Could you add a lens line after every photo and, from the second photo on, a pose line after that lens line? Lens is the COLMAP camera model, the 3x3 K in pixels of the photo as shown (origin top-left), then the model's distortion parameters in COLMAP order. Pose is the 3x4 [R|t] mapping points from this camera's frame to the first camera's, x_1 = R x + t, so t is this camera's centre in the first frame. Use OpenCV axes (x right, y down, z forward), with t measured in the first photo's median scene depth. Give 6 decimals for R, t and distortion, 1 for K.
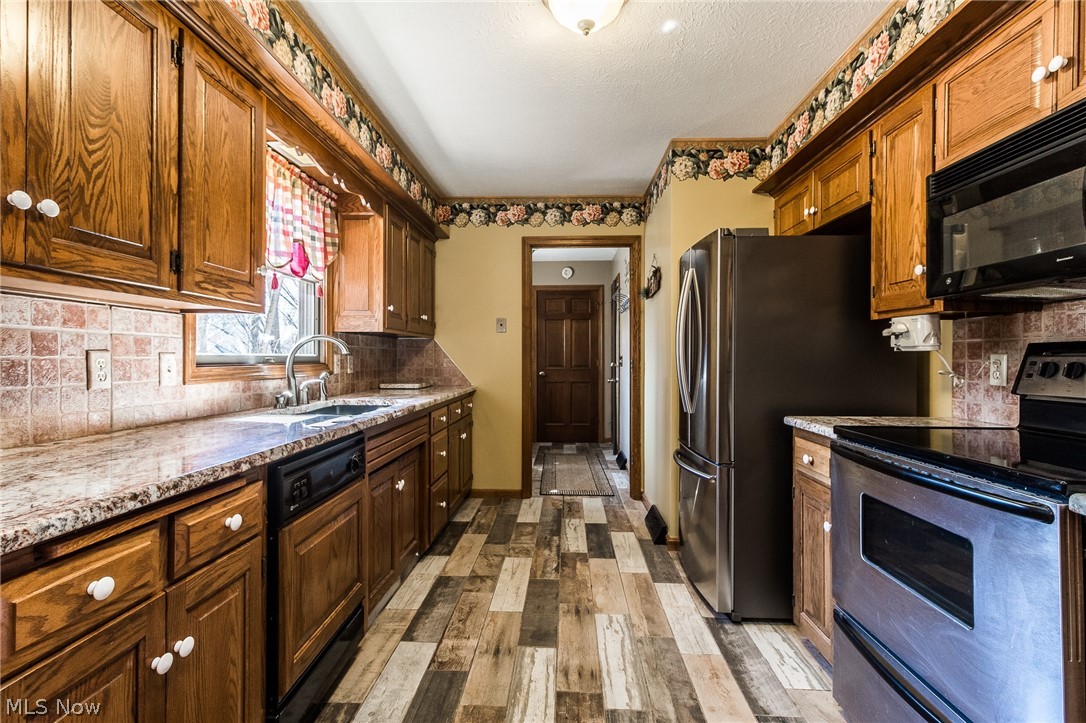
lens RADIAL K [[501.8, 0, 543.0], [0, 501.8, 361.5], [0, 0, 1]] dist [0.010650, -0.006073]
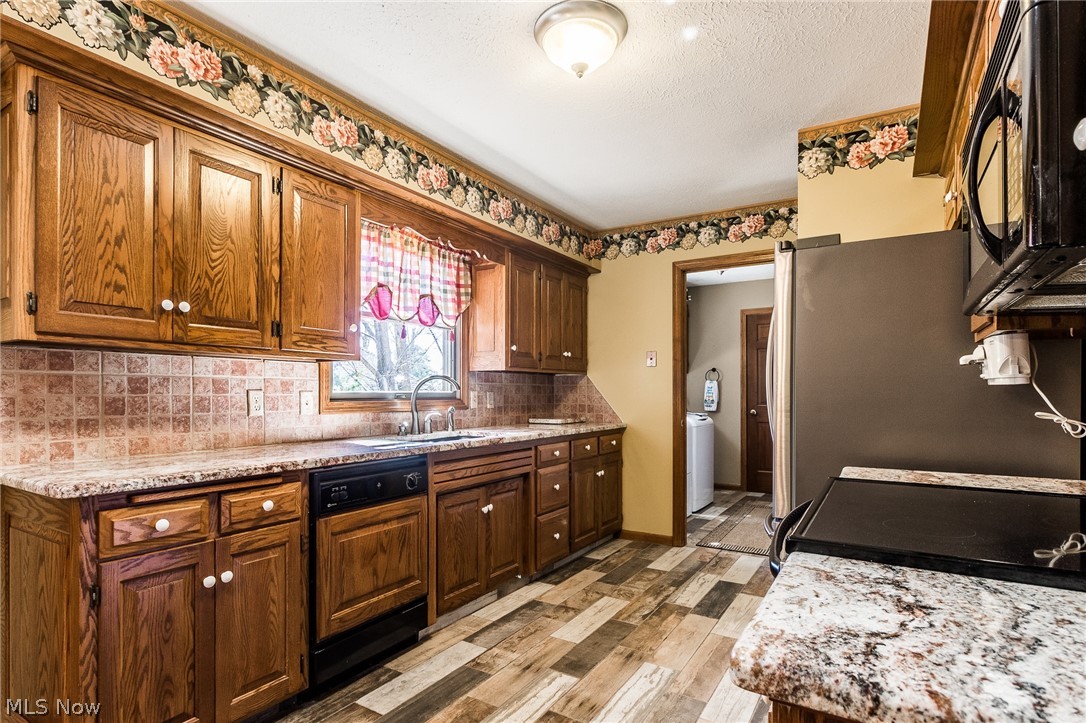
lens RADIAL K [[557.9, 0, 540.8], [0, 557.9, 401.7], [0, 0, 1]] dist [-0.013455, -0.000068]
pose [[0.869143, 0.005050, -0.494536, 0.455102], [-0.001246, 0.999967, 0.008022, -0.001151], [0.494560, -0.006356, 0.869120, -0.013239]]
